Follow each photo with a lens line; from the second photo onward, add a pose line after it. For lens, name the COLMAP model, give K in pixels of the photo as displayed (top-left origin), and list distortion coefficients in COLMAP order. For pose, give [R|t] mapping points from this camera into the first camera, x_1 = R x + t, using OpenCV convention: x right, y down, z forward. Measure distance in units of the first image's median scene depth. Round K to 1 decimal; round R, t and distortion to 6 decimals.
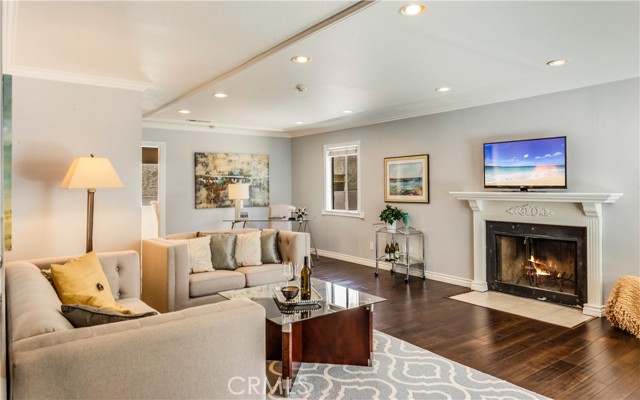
lens RADIAL K [[419.7, 0, 307.4], [0, 419.7, 185.3], [0, 0, 1]] dist [0.004728, -0.003205]
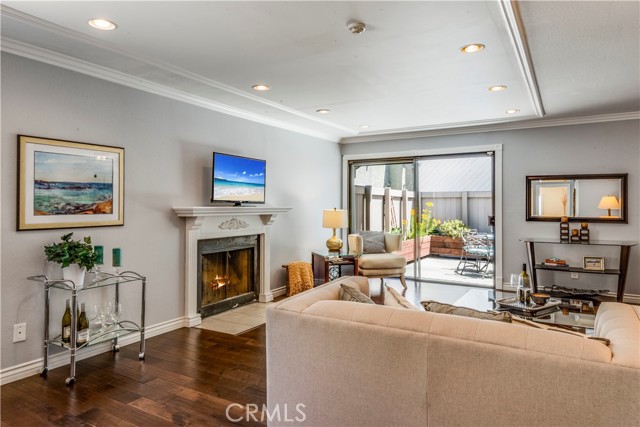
lens RADIAL K [[411.0, 0, 320.0], [0, 411.0, 200.8], [0, 0, 1]] dist [0.001276, 0.000270]
pose [[-0.406992, 0.011882, 0.913354, -0.453024], [-0.009778, 0.999801, -0.017364, 0.015142], [-0.913379, -0.015998, -0.406795, 1.126660]]
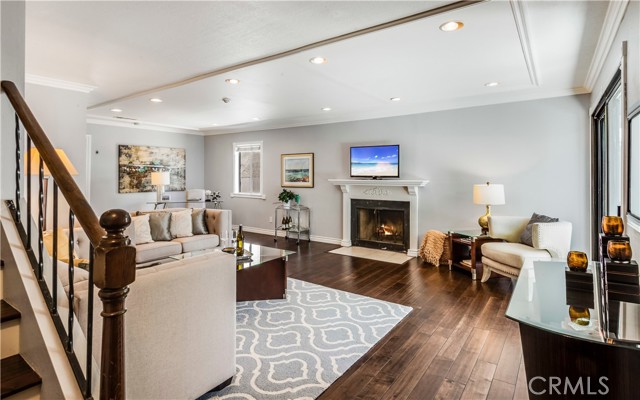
lens RADIAL K [[327.6, 0, 320.1], [0, 327.6, 176.3], [0, 0, 1]] dist [-0.000012, -0.000325]
pose [[0.945094, 0.007238, 0.326718, -0.058736], [-0.009216, 0.999947, 0.004507, -0.000162], [-0.326668, -0.007270, 0.945111, -0.060444]]
